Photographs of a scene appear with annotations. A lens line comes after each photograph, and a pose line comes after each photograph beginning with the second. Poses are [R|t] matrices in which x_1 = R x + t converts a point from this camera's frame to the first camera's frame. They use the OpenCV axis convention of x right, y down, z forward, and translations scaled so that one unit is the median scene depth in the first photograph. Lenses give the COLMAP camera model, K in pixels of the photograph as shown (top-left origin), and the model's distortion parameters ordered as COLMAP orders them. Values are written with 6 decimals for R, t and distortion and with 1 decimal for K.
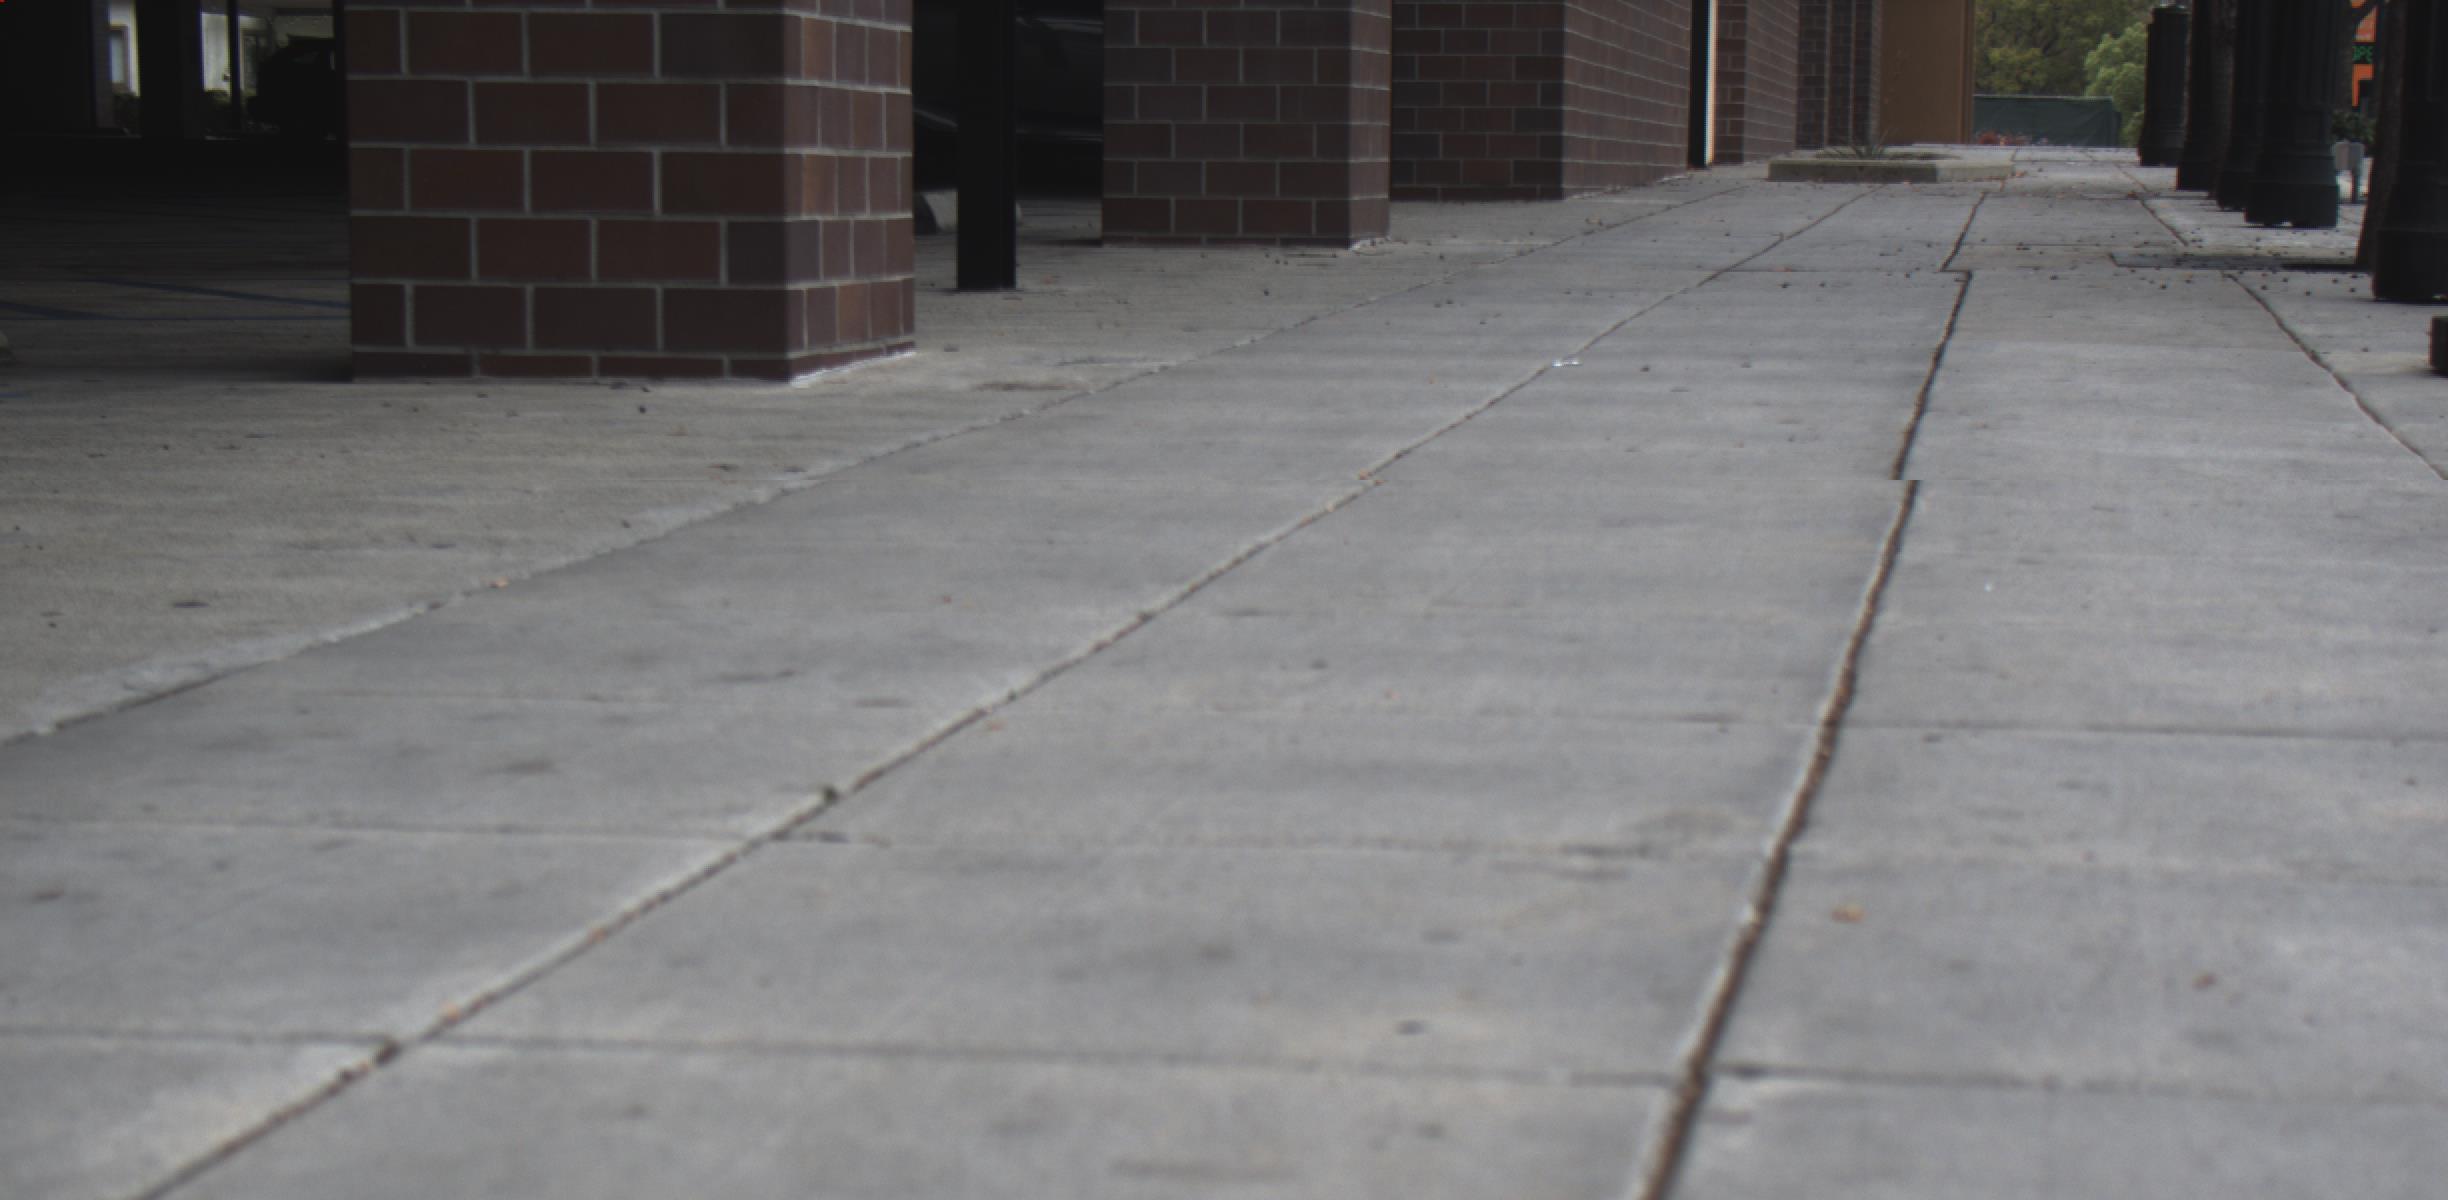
lens RADIAL K [[3999.7, 0, 1218.5], [0, 3999.7, 610.5], [0, 0, 1]] dist [-0.080589, 0.000000]
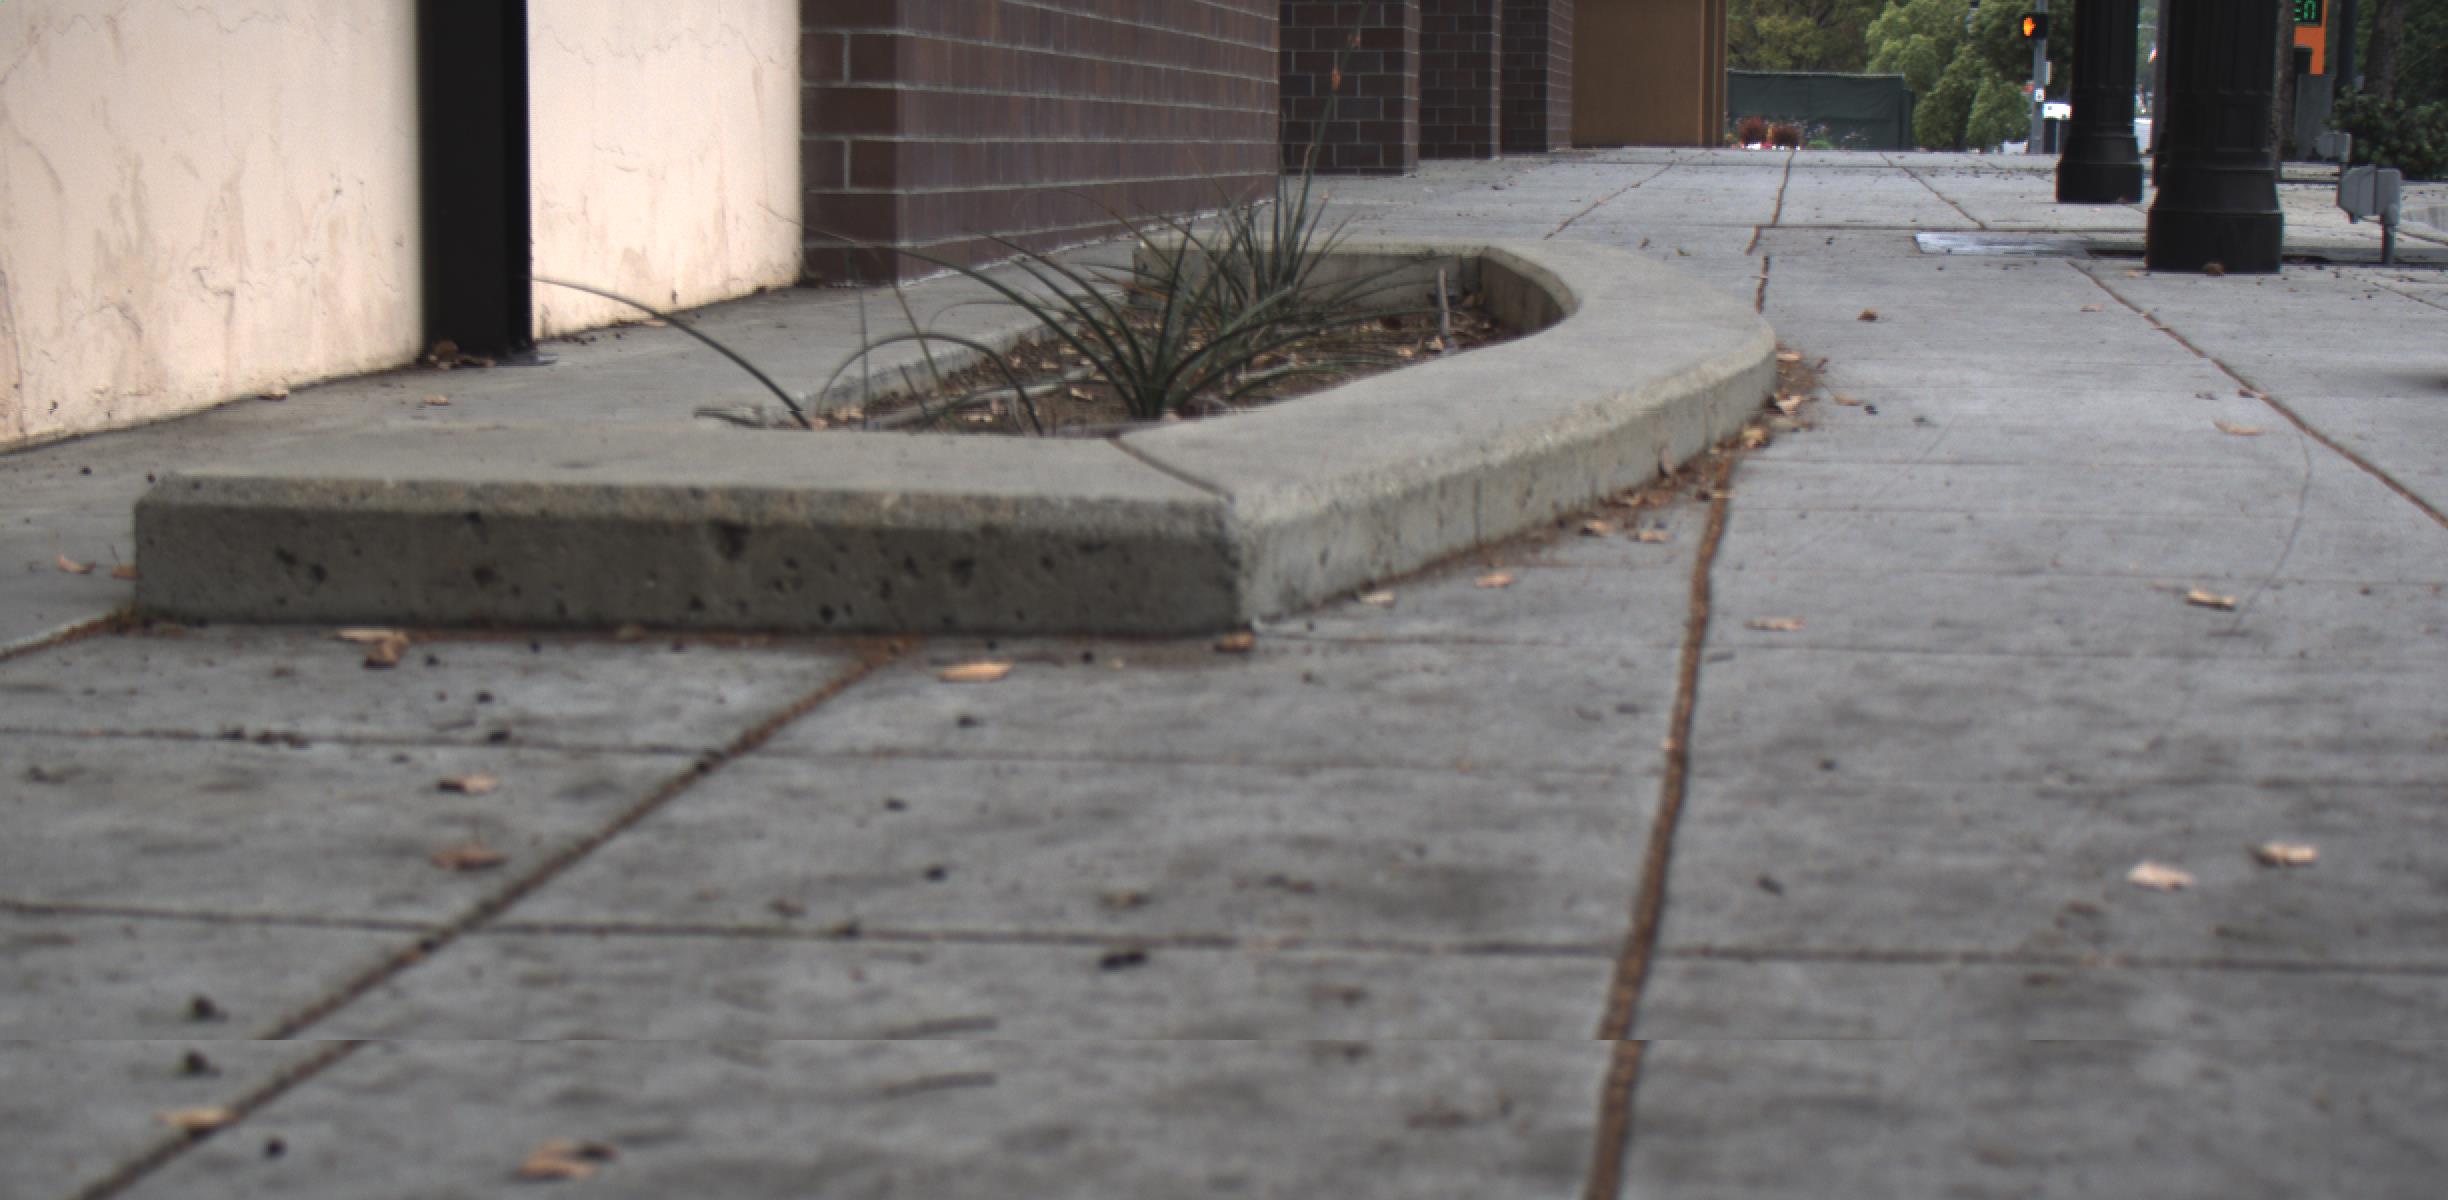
lens RADIAL K [[3999.7, 0, 1285.5], [0, 3999.7, 625.7], [0, 0, 1]] dist [-0.080589, 0.000000]
pose [[0.997399, -0.010111, 0.071362, 0.208473], [0.009466, 0.999911, 0.009369, -0.132718], [-0.071450, -0.008669, 0.997406, 1.038305]]
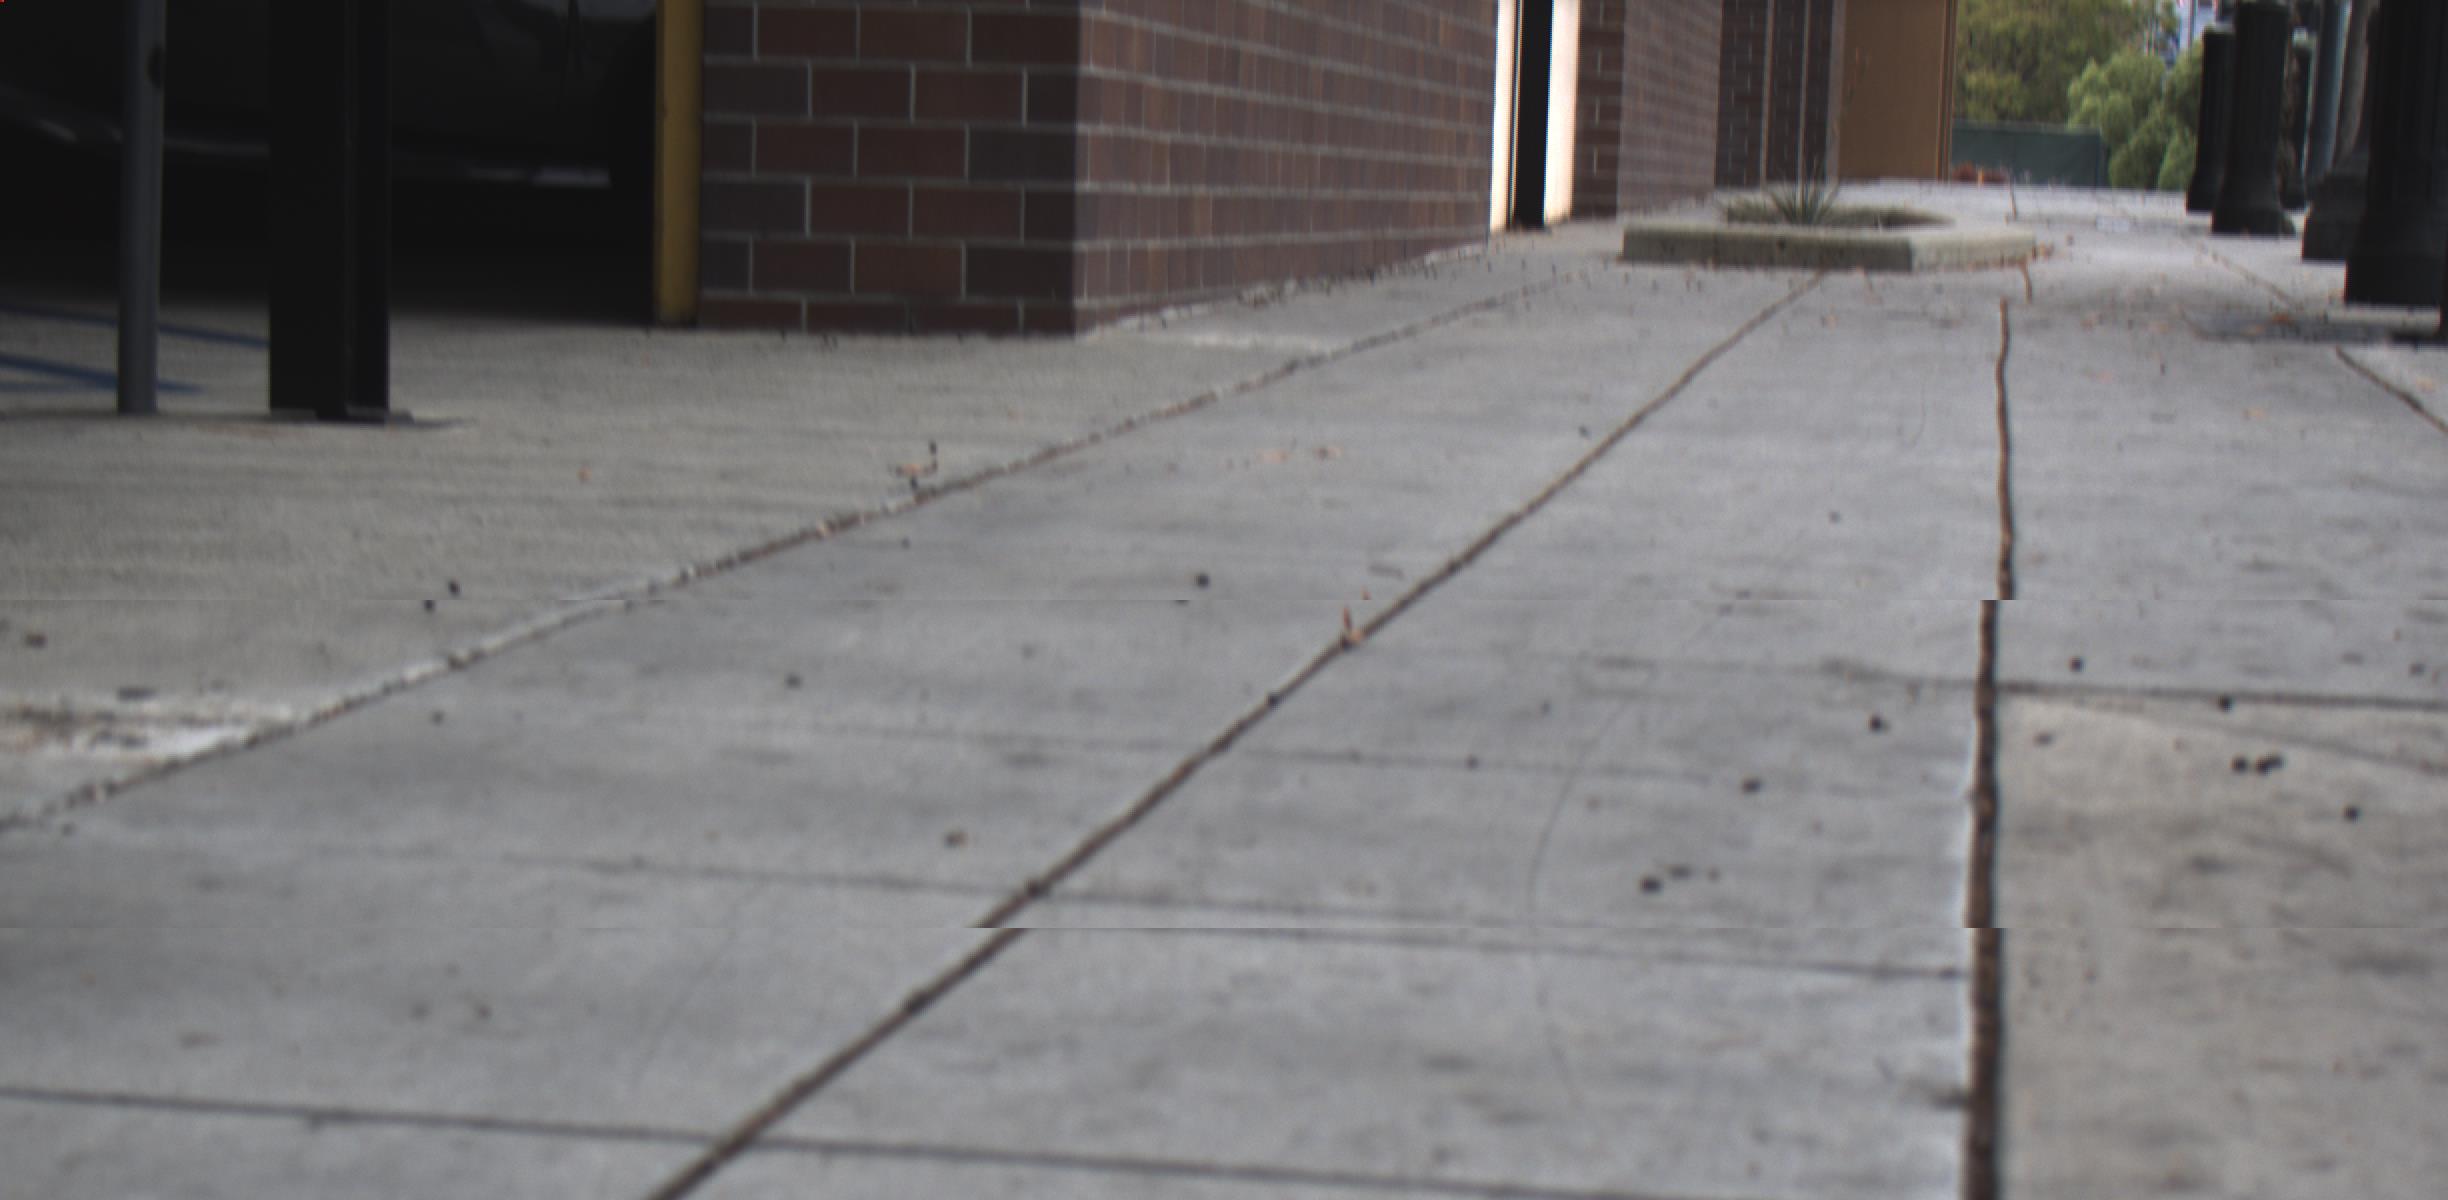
lens RADIAL K [[3999.7, 0, 1249.4], [0, 3999.7, 624.7], [0, 0, 1]] dist [-0.080589, 0.000000]
pose [[0.999595, 0.022407, 0.017552, 0.091441], [-0.022424, 0.999748, 0.000785, -0.066323], [-0.017530, -0.001178, 0.999846, 0.514454]]
